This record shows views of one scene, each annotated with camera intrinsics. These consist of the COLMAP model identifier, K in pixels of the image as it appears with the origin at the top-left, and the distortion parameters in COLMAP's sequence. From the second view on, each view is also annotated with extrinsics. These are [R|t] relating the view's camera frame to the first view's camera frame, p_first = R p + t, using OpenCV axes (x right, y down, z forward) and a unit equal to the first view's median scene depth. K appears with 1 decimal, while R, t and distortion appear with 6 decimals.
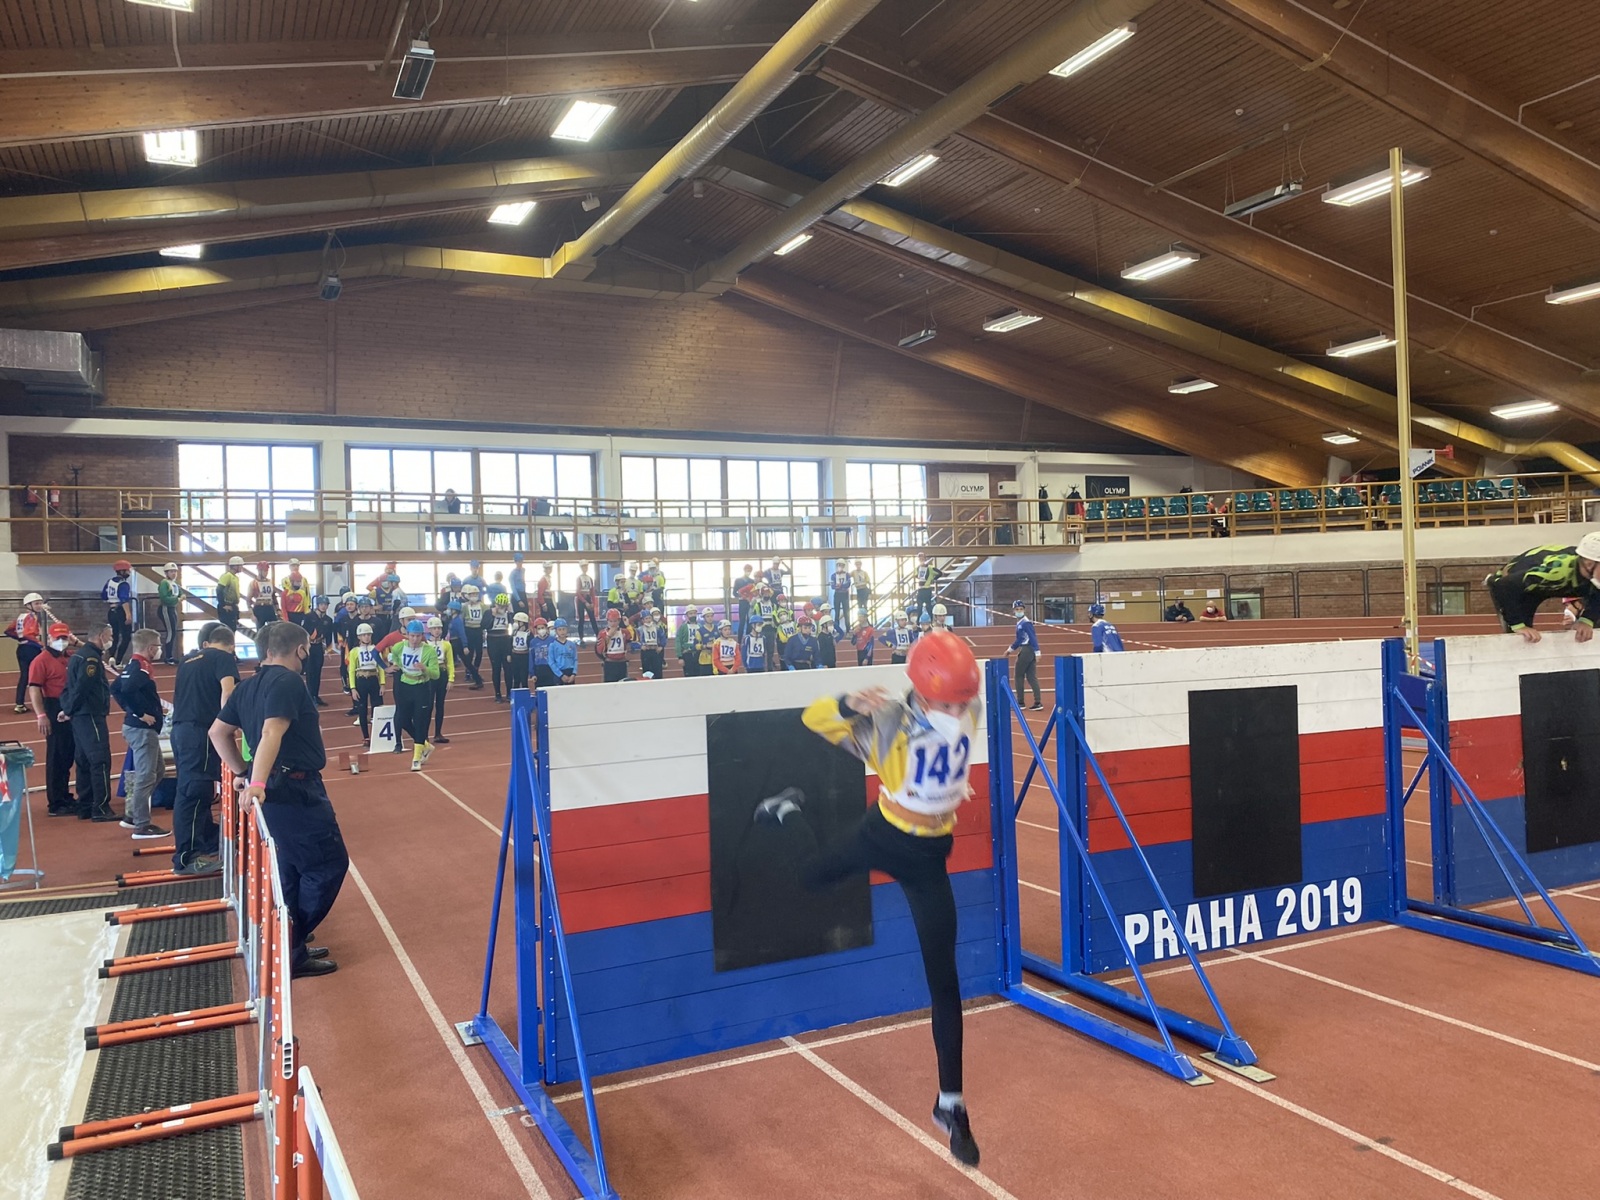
lens RADIAL K [[1225.3, 0, 804.8], [0, 1225.3, 601.6], [0, 0, 1]] dist [0.044674, -0.038929]
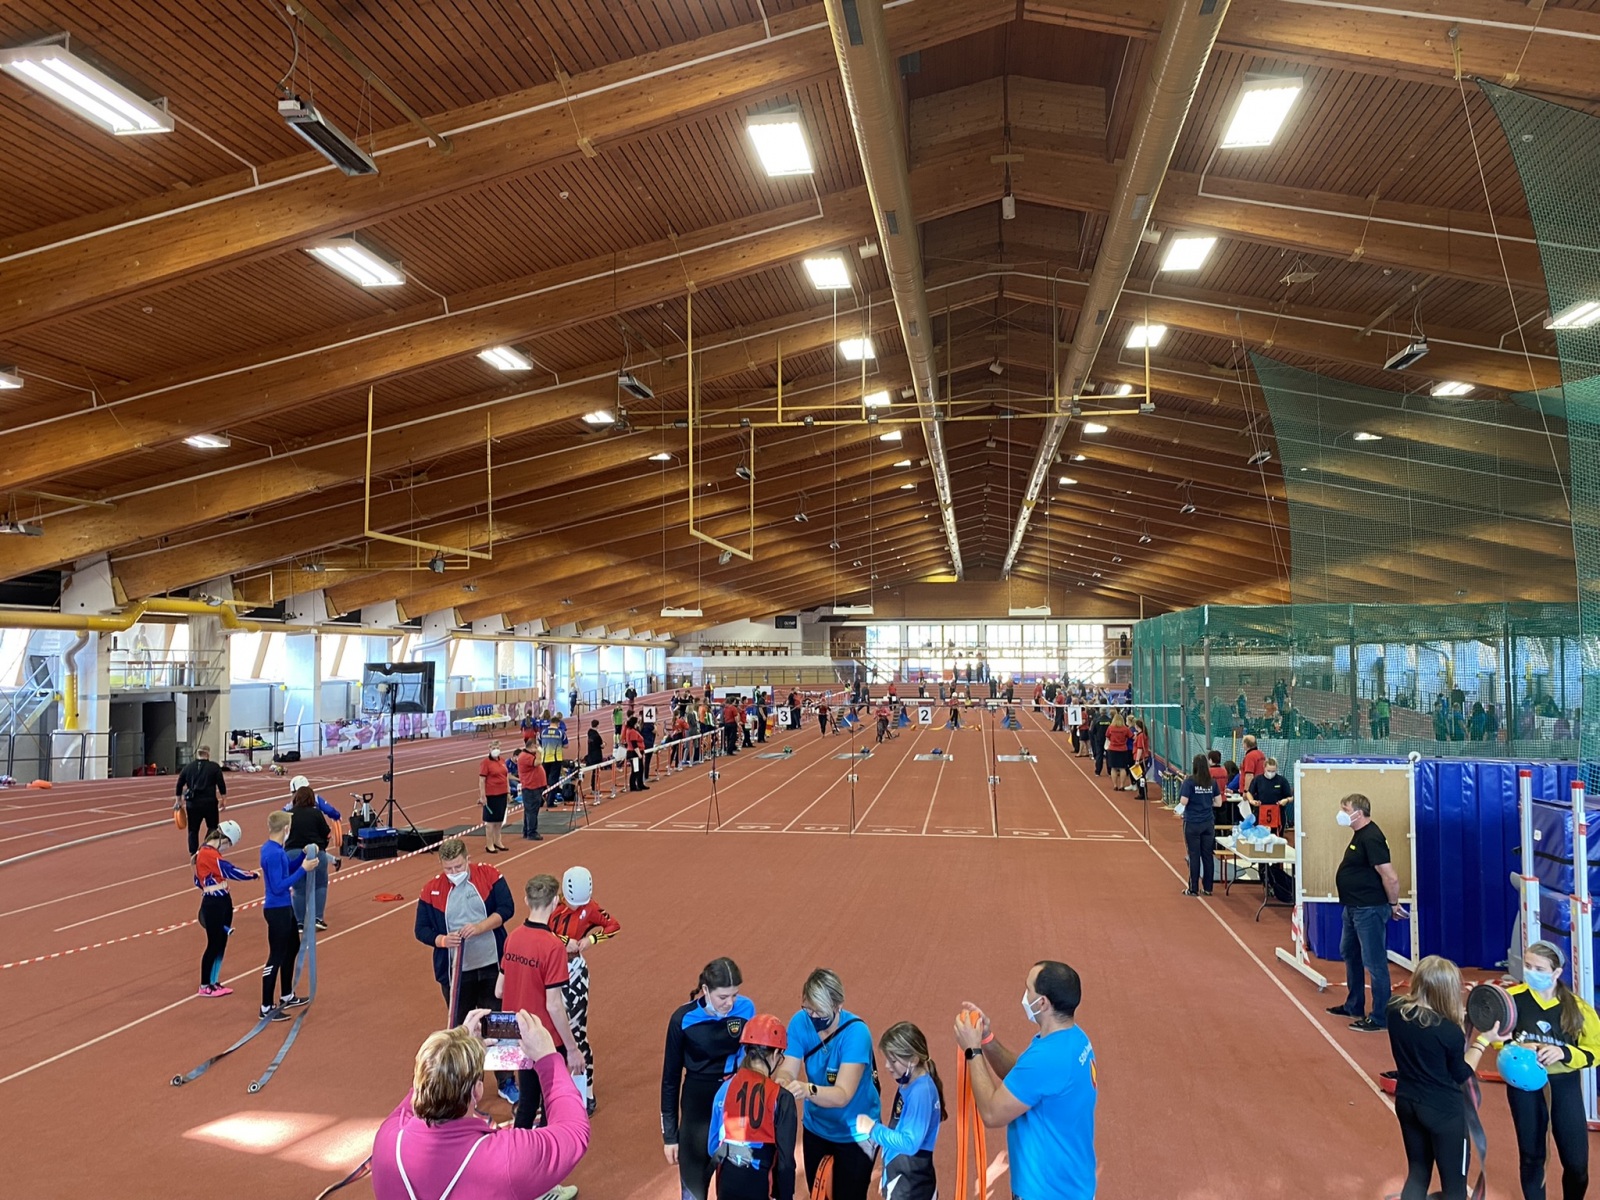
lens RADIAL K [[1229.5, 0, 784.7], [0, 1229.5, 612.5], [0, 0, 1]] dist [0.100586, 0.000749]
pose [[0.816922, 0.005707, -0.576719, 1.277001], [-0.020869, 0.999589, -0.019669, -0.079081], [0.576370, 0.028103, 0.816705, -1.945649]]
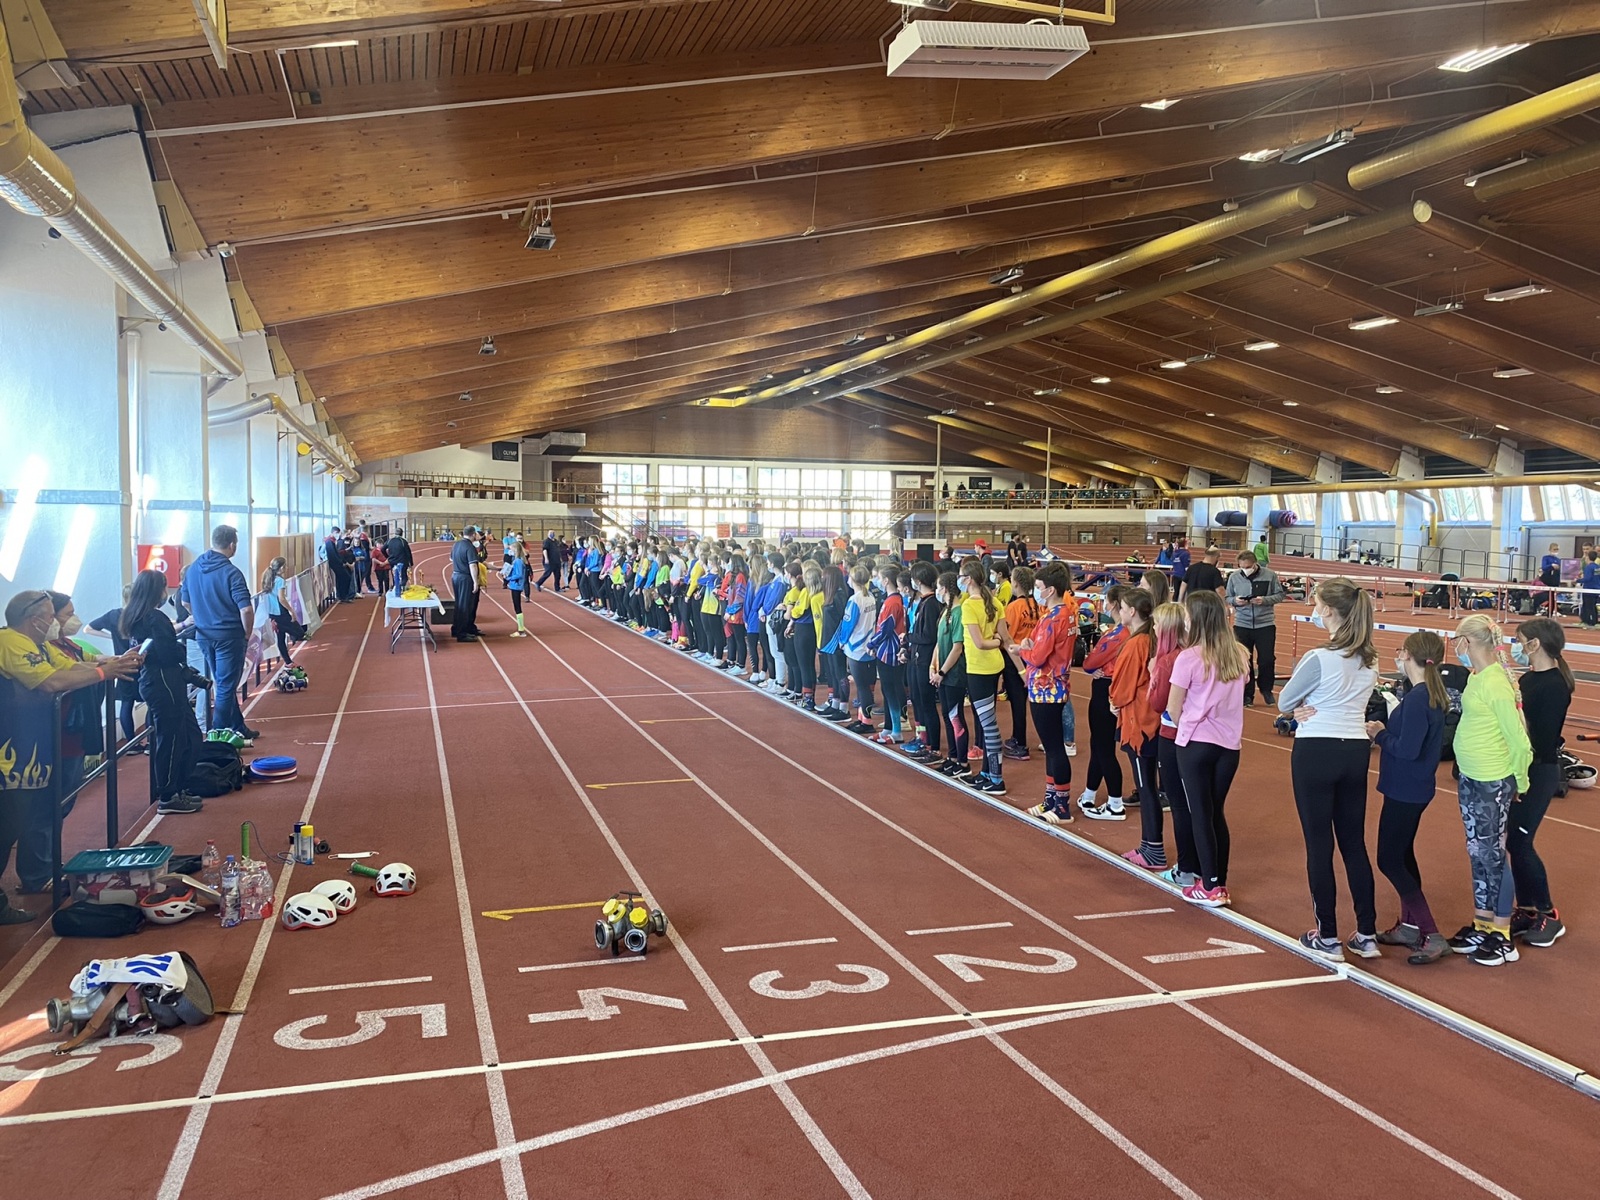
lens RADIAL K [[1225.3, 0, 797.6], [0, 1225.3, 594.9], [0, 0, 1]] dist [0.044674, -0.038929]
pose [[0.988976, 0.046123, -0.140707, 0.290271], [-0.038237, 0.997570, 0.058247, -0.009426], [0.143052, -0.052224, 0.988336, -1.456987]]
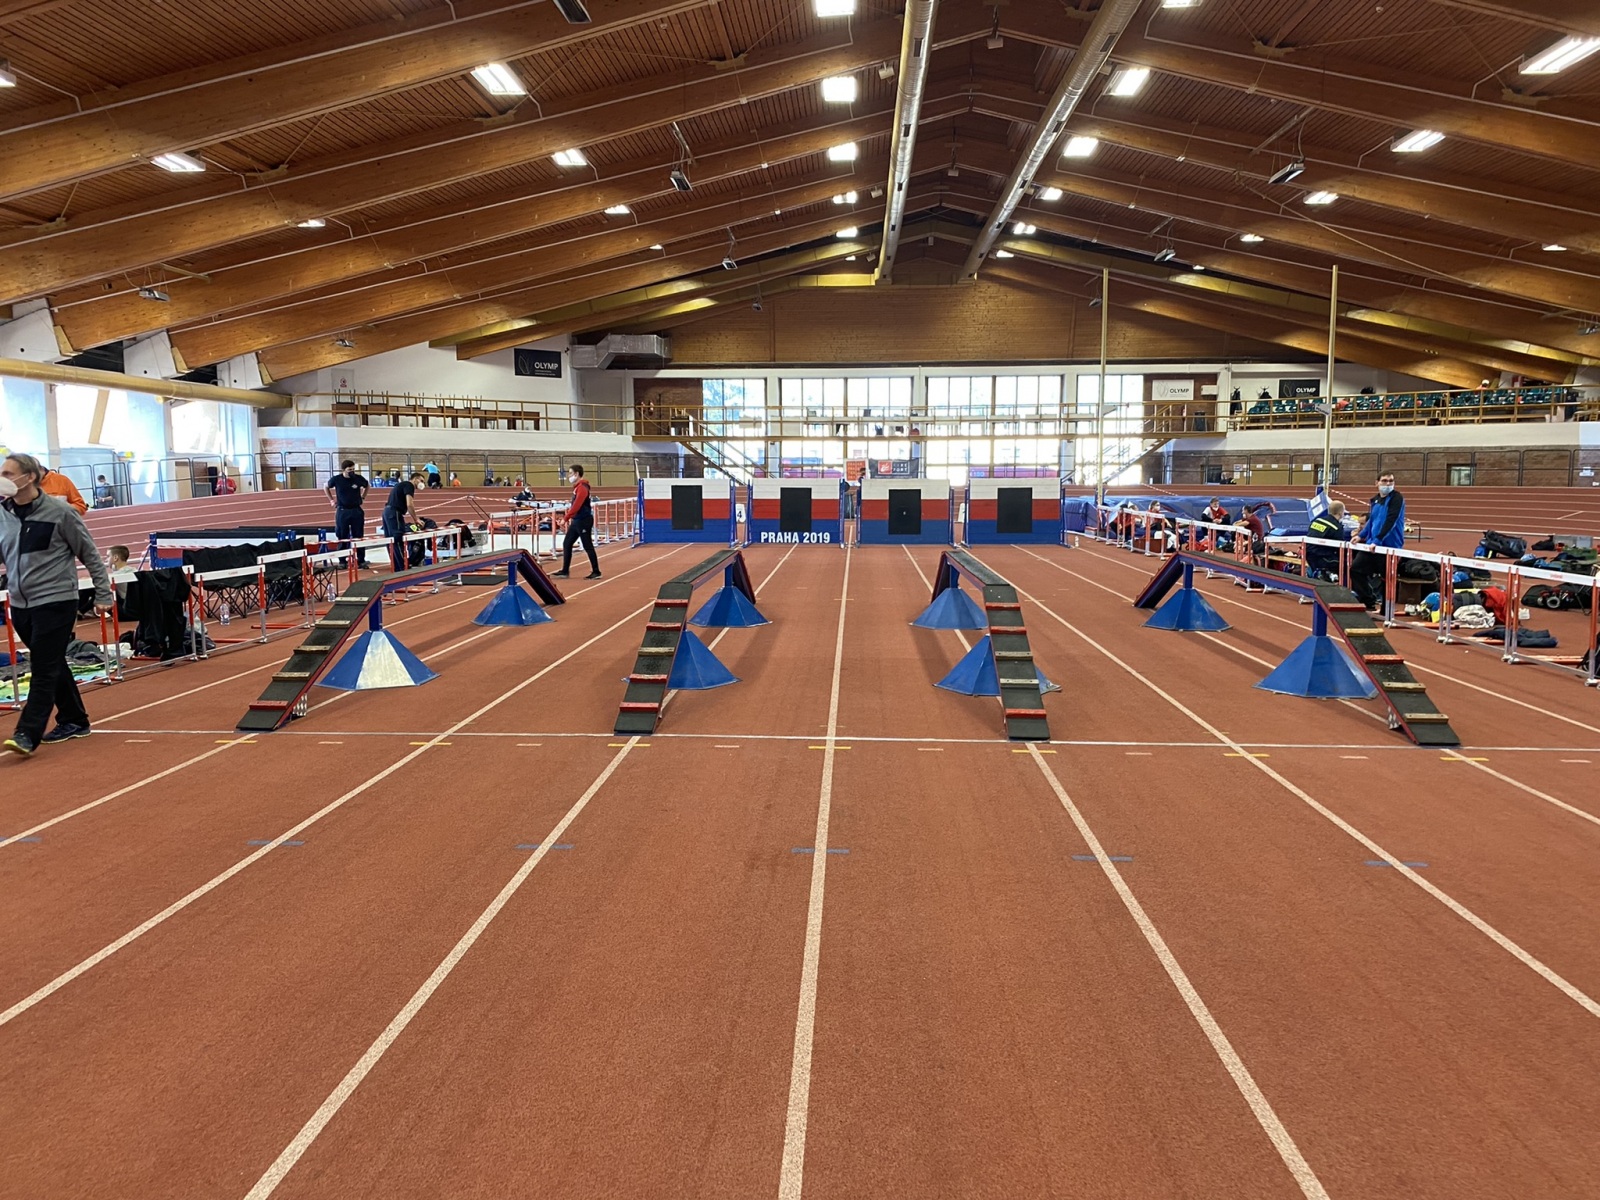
lens RADIAL K [[1225.3, 0, 776.7], [0, 1225.3, 599.7], [0, 0, 1]] dist [0.044674, -0.038929]
pose [[0.867448, 0.078930, -0.491228, 0.525383], [-0.023559, 0.992745, 0.117912, -0.008272], [0.496971, -0.090710, 0.863013, -0.604273]]
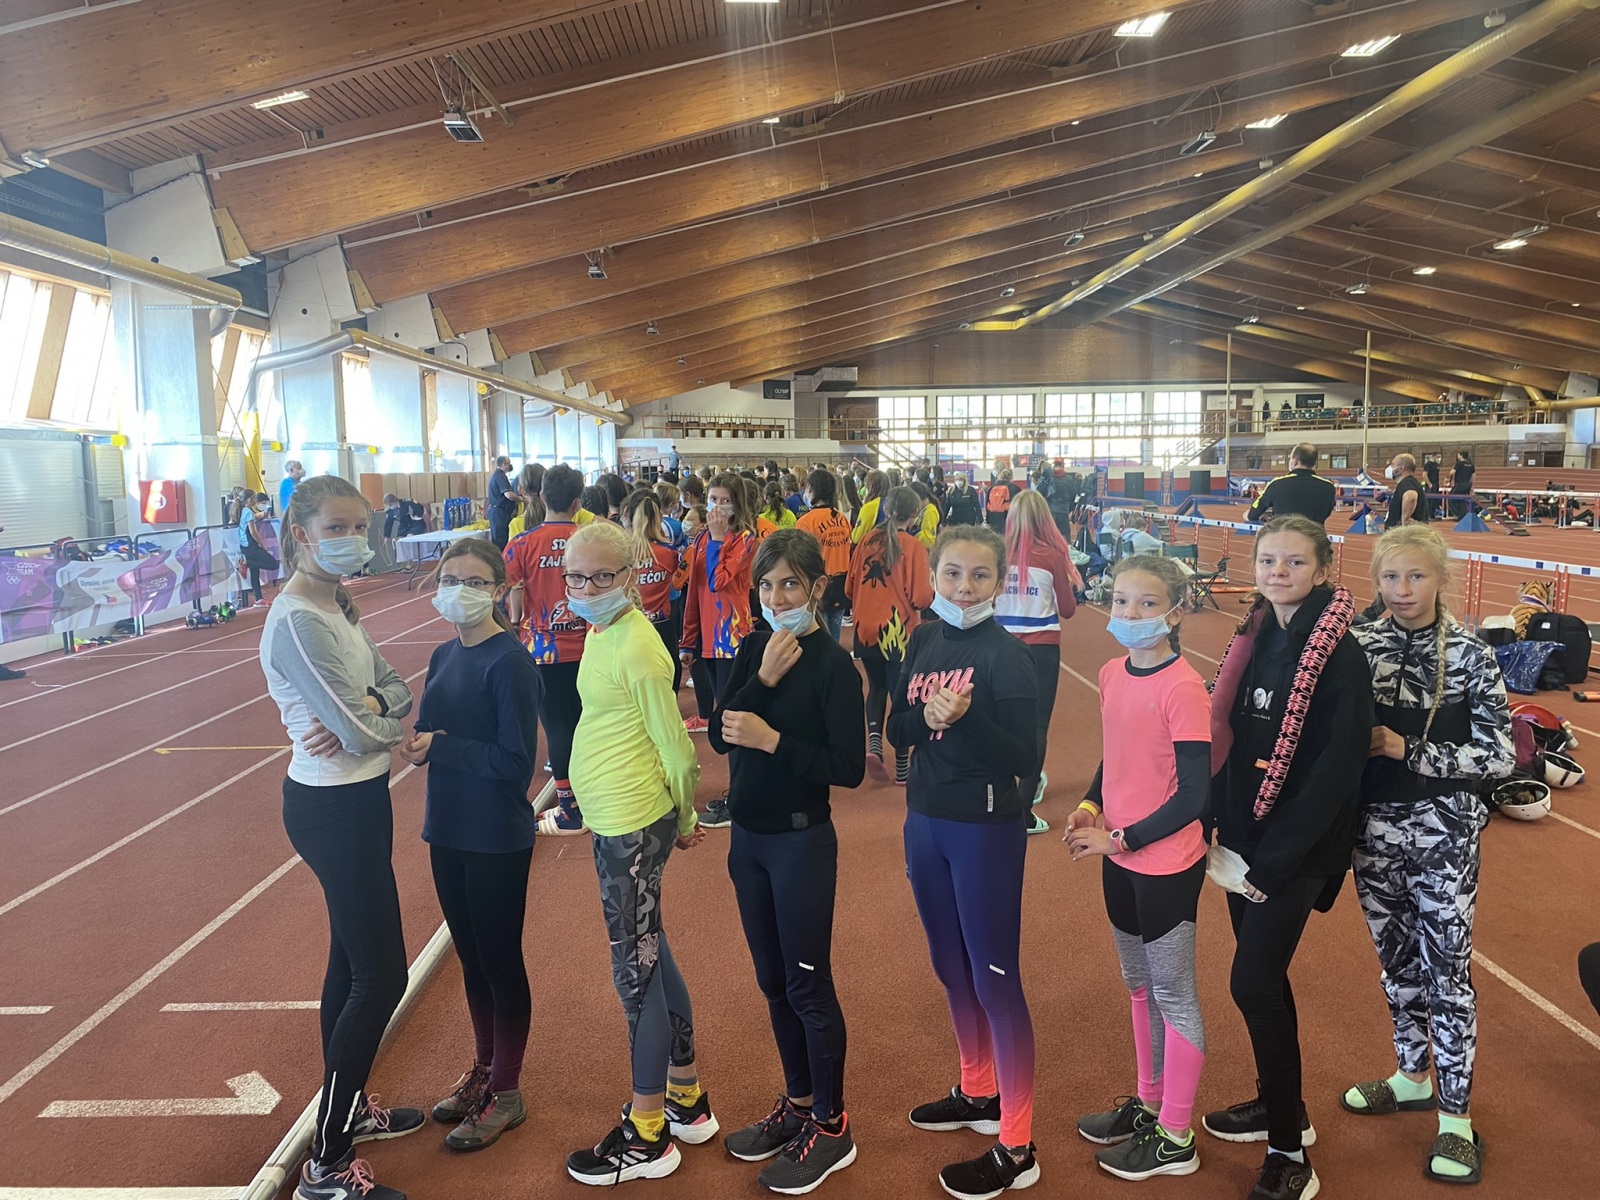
lens RADIAL K [[1225.3, 0, 794.7], [0, 1225.3, 585.9], [0, 0, 1]] dist [0.044674, -0.038929]
pose [[0.903390, 0.055559, -0.425206, 0.428076], [-0.010615, 0.994165, 0.107349, -0.003980], [0.428689, -0.092464, 0.898708, -1.330370]]
